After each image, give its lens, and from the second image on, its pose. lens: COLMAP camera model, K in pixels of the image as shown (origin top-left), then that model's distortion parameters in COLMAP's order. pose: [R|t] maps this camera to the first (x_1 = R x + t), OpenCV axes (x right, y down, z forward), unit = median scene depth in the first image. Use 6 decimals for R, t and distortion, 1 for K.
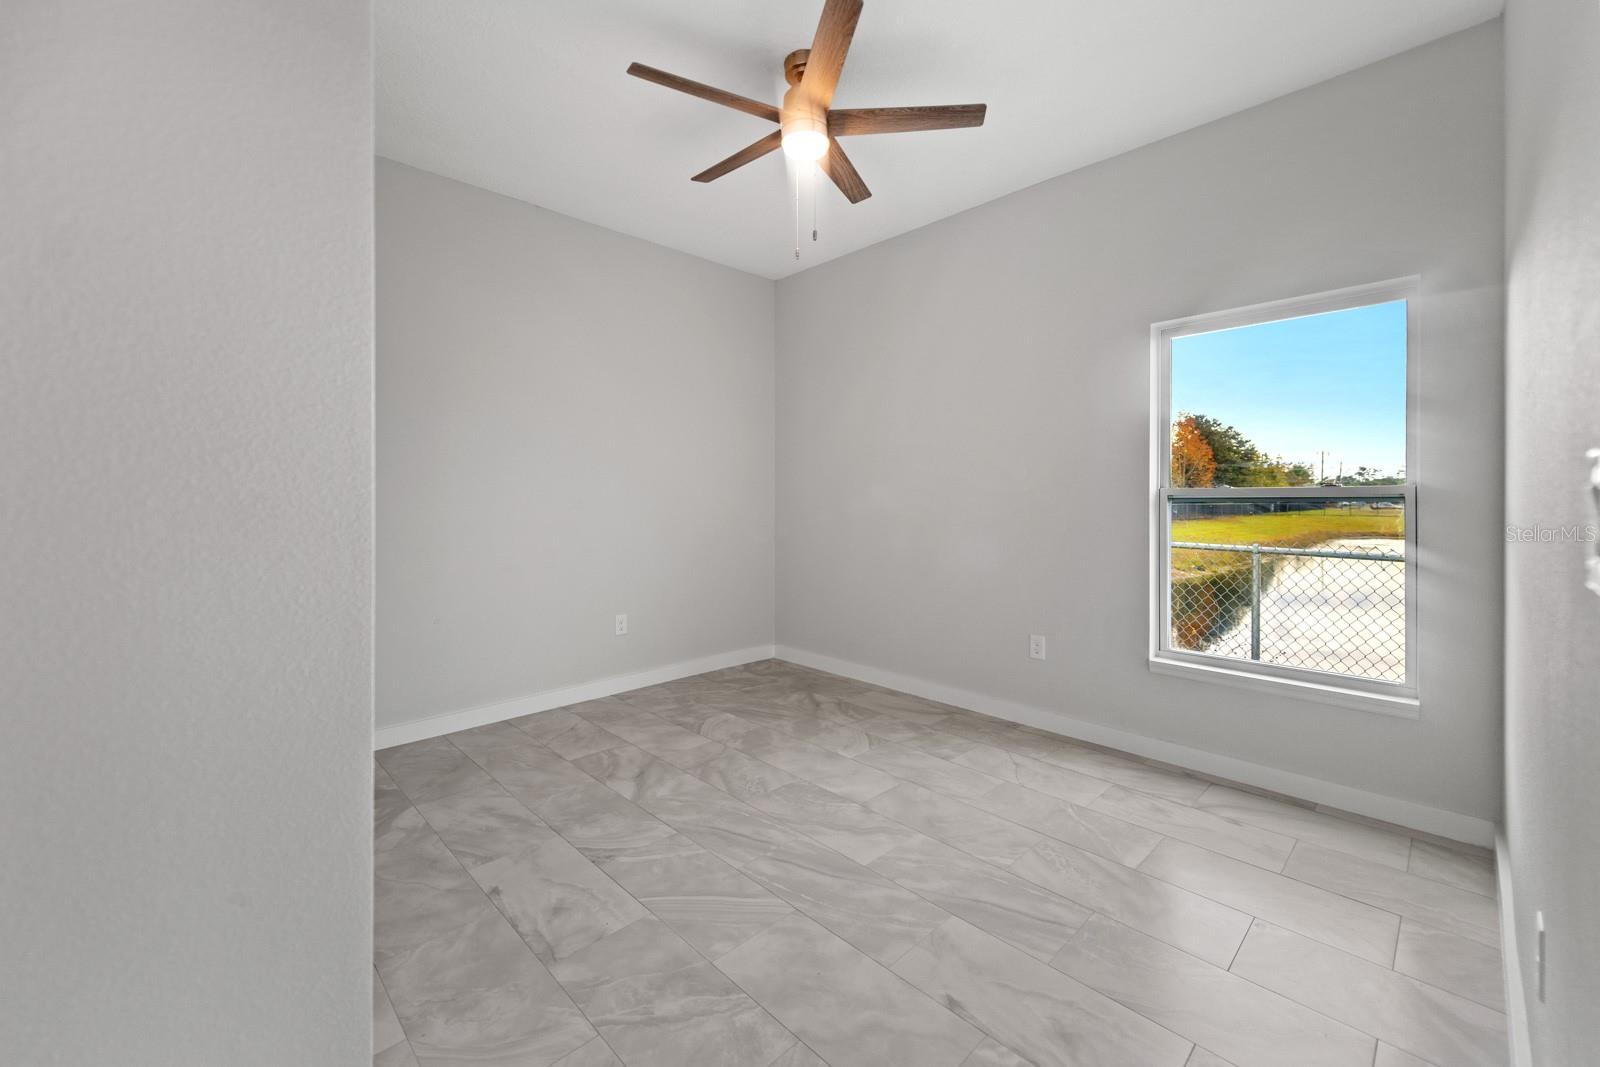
lens RADIAL K [[640.8, 0, 797.6], [0, 640.8, 505.7], [0, 0, 1]] dist [0.002710, -0.000268]
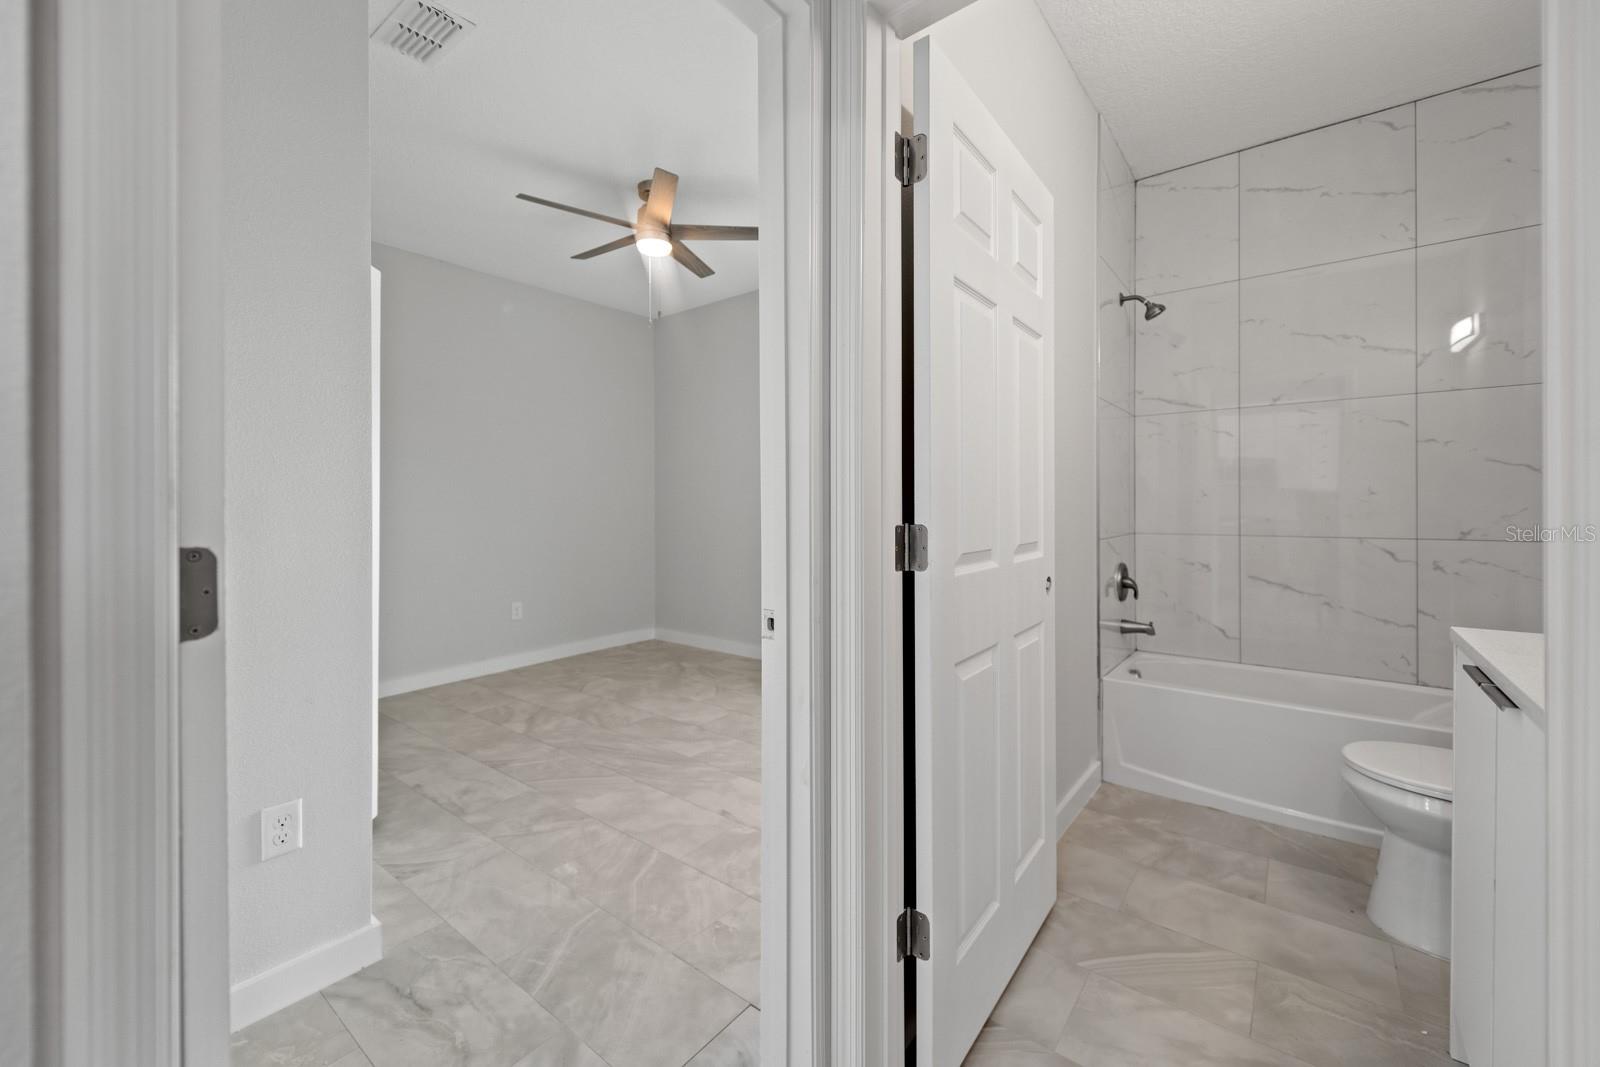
lens RADIAL K [[640.8, 0, 797.6], [0, 640.8, 505.7], [0, 0, 1]] dist [0.002710, -0.000268]
pose [[0.990721, -0.005291, 0.135810, 0.123618], [0.006227, 0.999960, -0.006469, 0.003576], [-0.135770, 0.007255, 0.990714, -0.383727]]
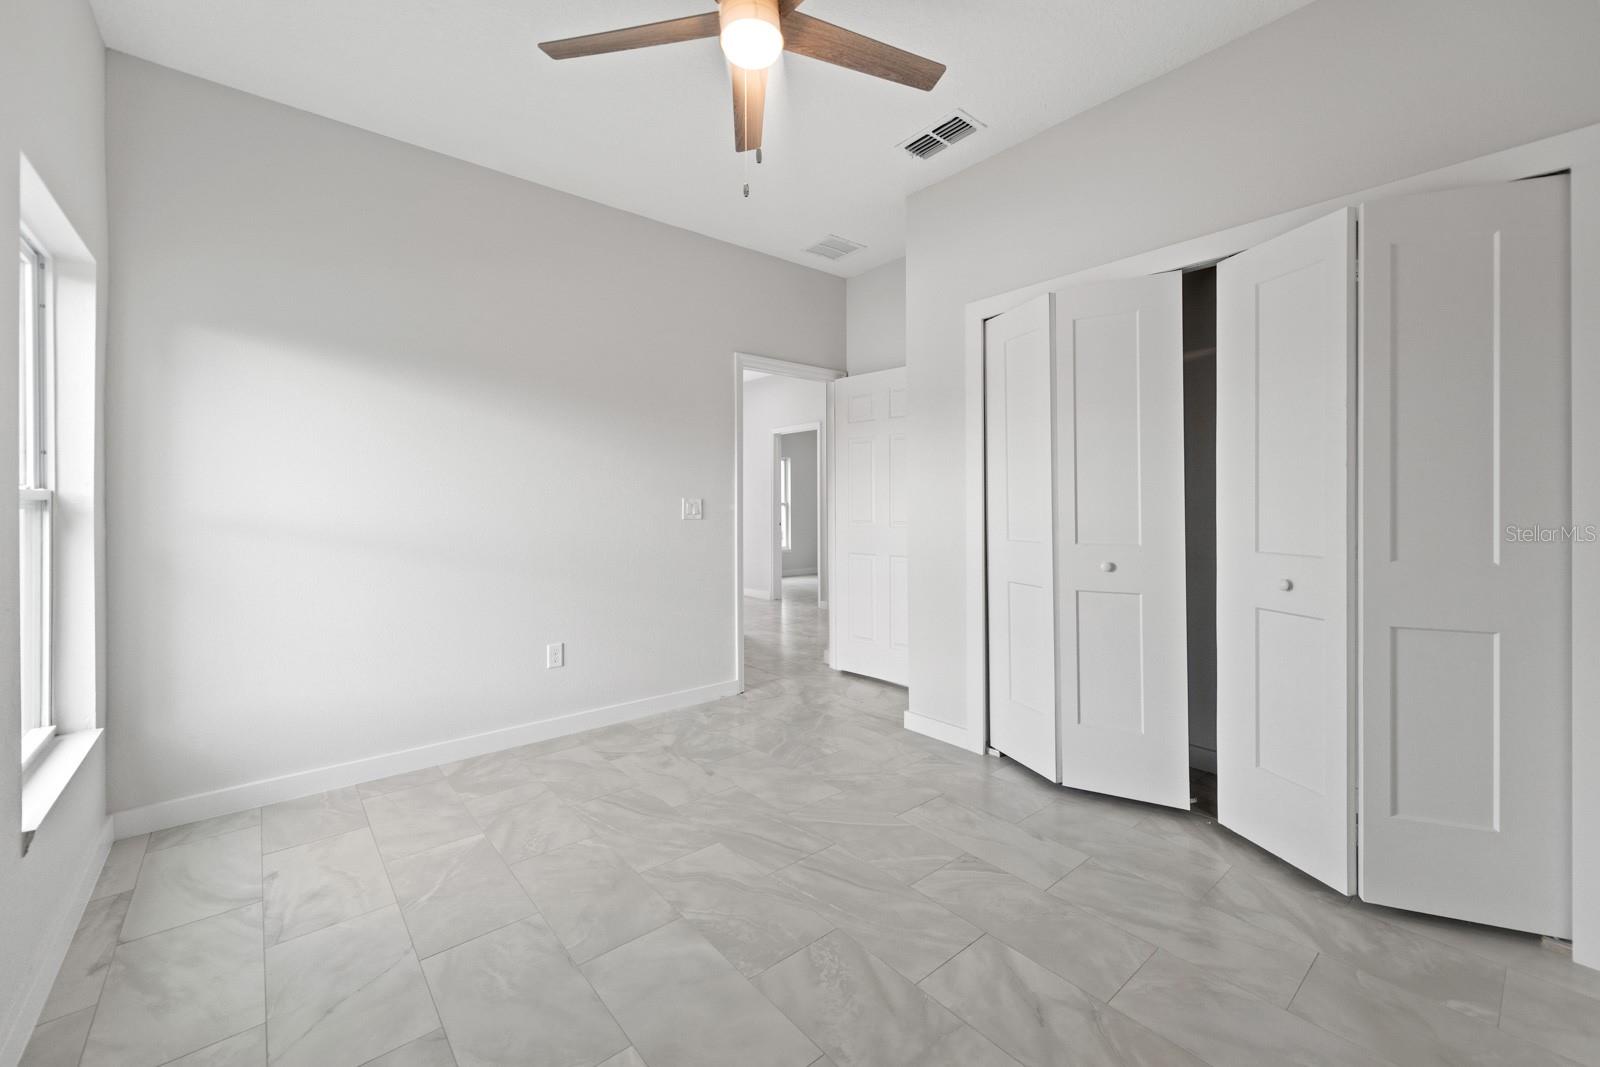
lens RADIAL K [[640.8, 0, 797.6], [0, 640.8, 505.7], [0, 0, 1]] dist [0.002710, -0.000268]
pose [[-0.997322, 0.000968, 0.073123, -0.089937], [0.001793, 0.999936, 0.011210, -0.017135], [-0.073107, 0.011311, -0.997260, 1.685671]]
